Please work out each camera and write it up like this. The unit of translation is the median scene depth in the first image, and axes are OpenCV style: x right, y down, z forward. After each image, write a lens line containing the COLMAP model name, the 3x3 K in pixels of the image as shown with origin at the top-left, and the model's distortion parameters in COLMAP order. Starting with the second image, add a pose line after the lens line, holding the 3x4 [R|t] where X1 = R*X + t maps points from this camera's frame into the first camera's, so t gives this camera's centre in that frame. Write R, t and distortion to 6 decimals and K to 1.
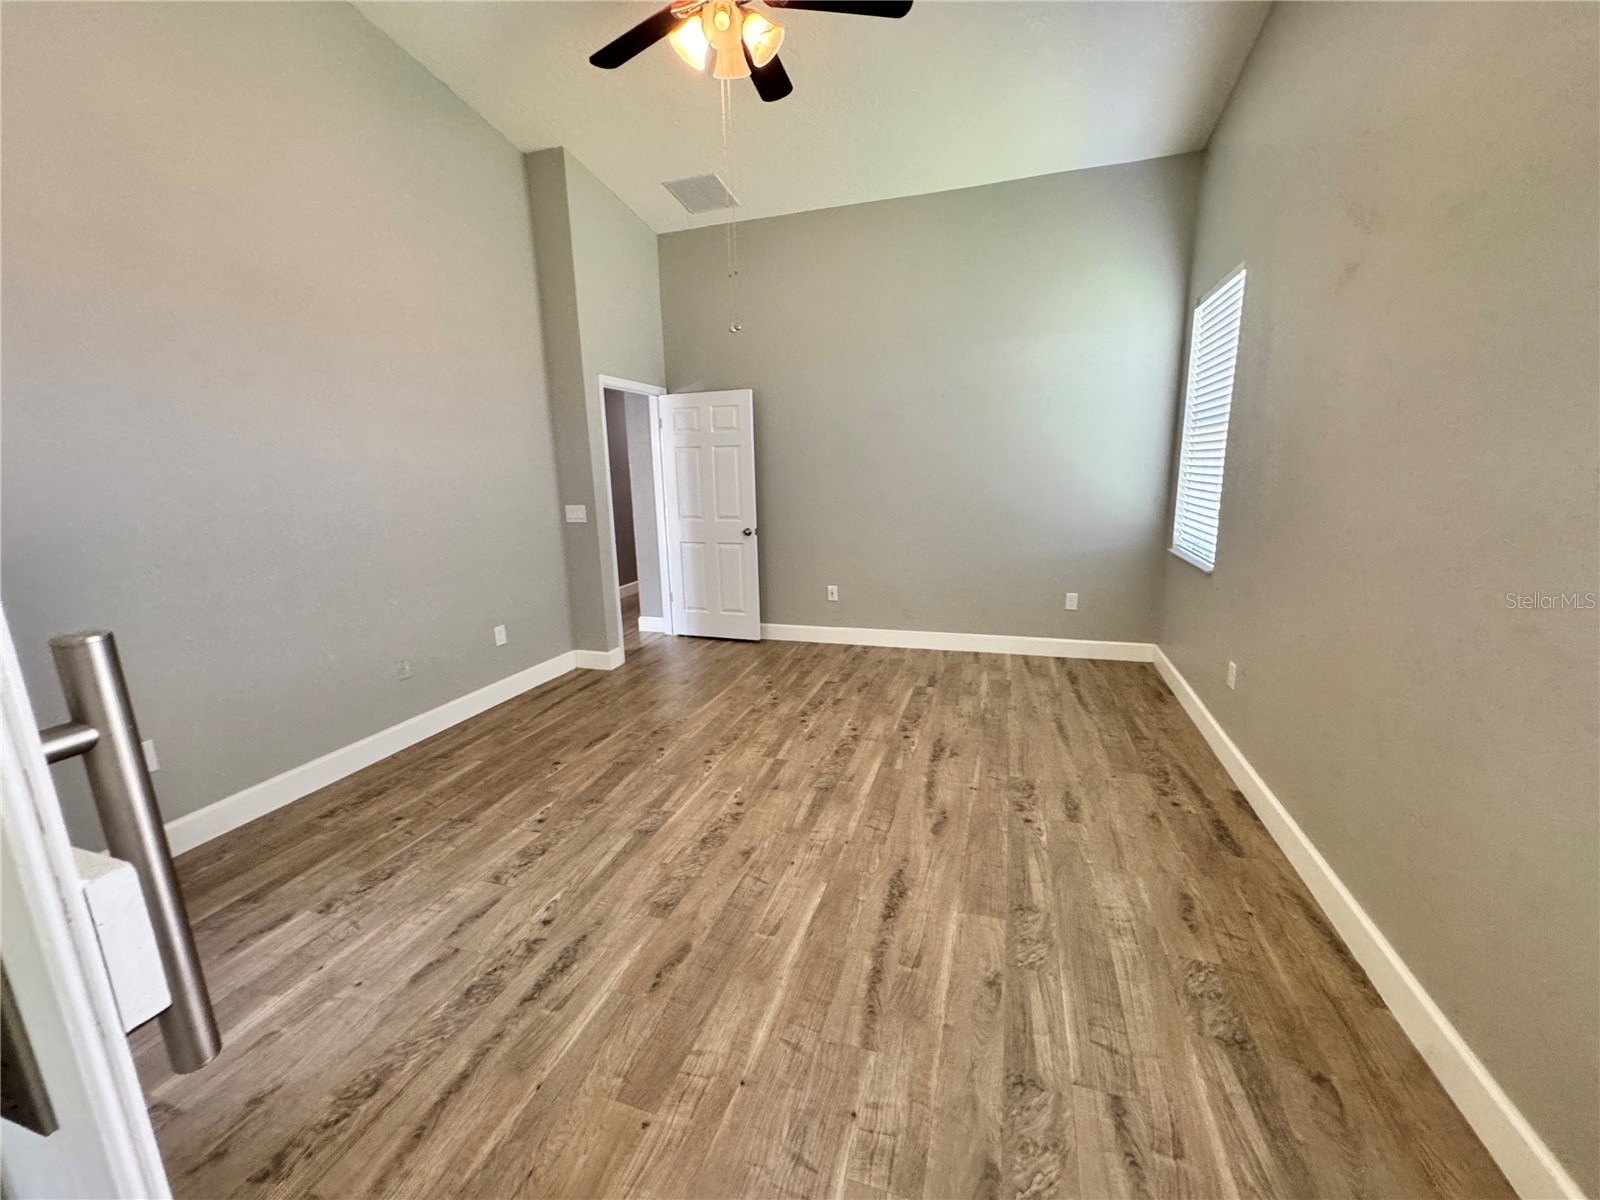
lens RADIAL K [[644.1, 0, 800.2], [0, 644.1, 602.0], [0, 0, 1]] dist [-0.001161, -0.000014]
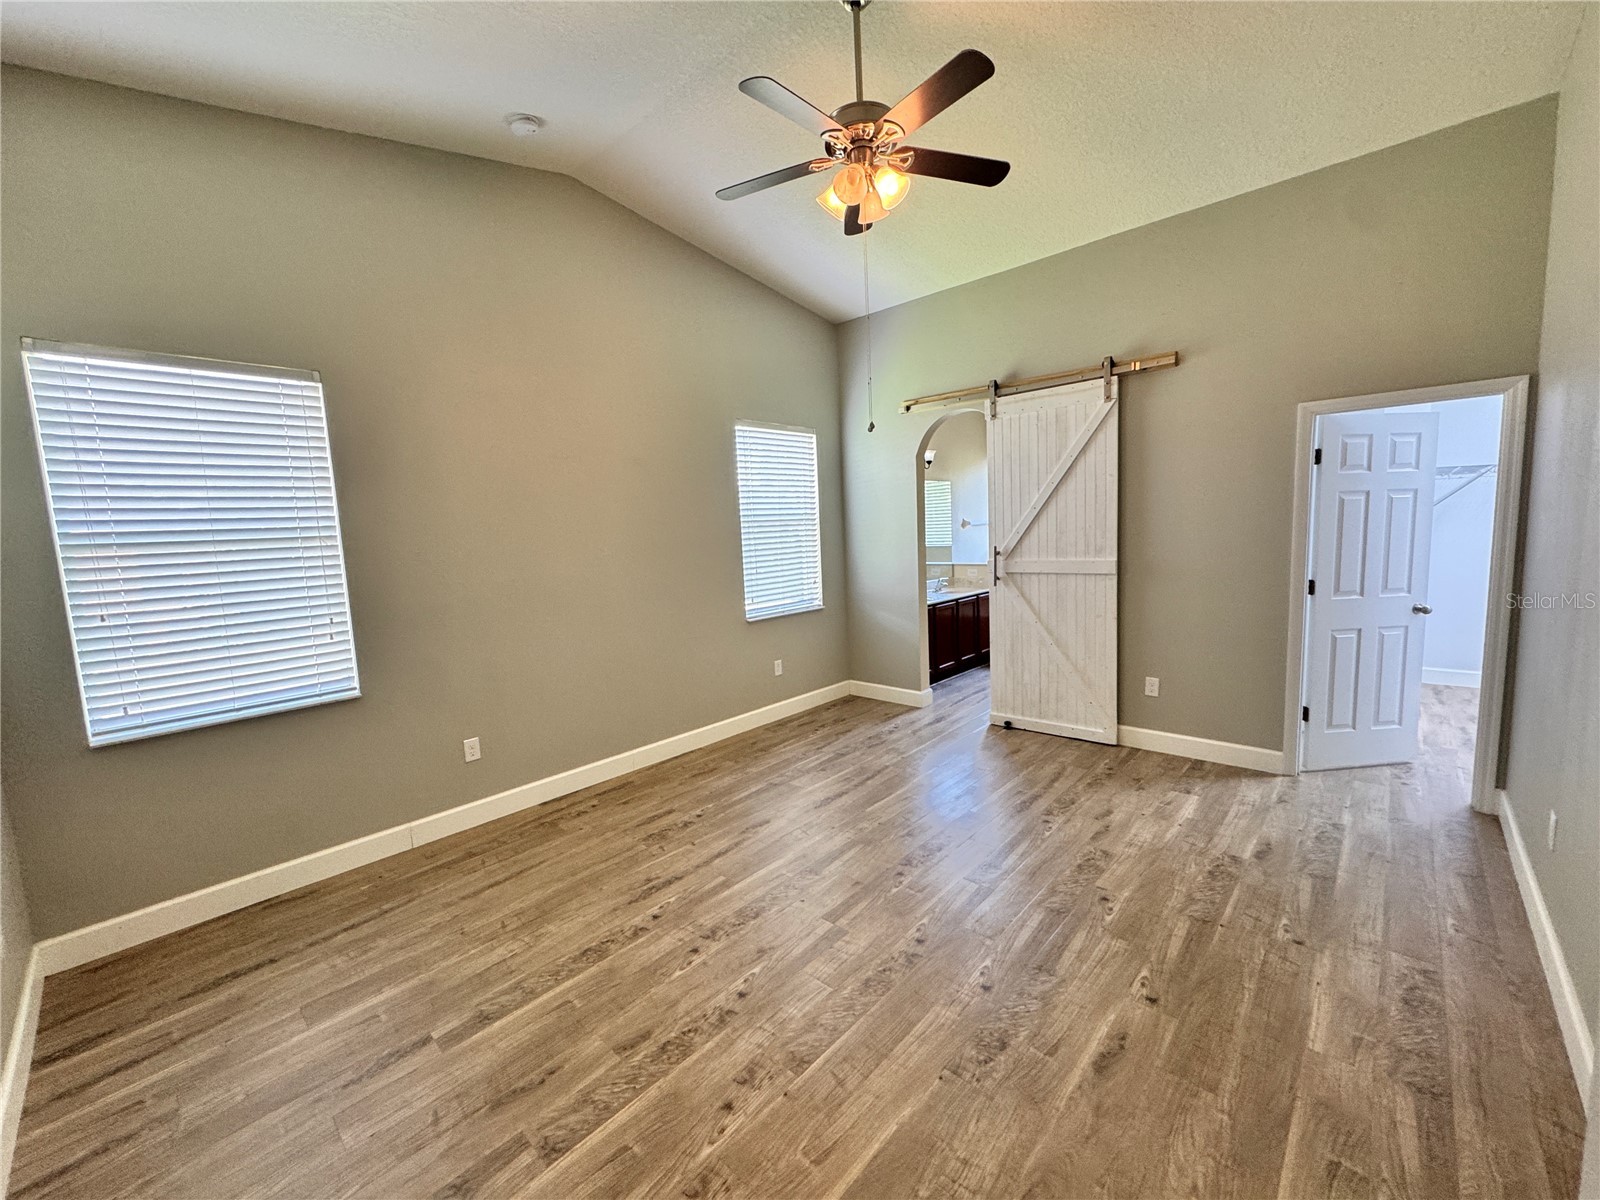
lens RADIAL K [[644.1, 0, 787.3], [0, 644.1, 602.6], [0, 0, 1]] dist [-0.001161, -0.000014]
pose [[-0.896460, 0.012040, 0.442961, -0.365389], [0.155548, 0.944570, 0.289123, -0.390593], [-0.414927, 0.328089, -0.848642, 1.676682]]
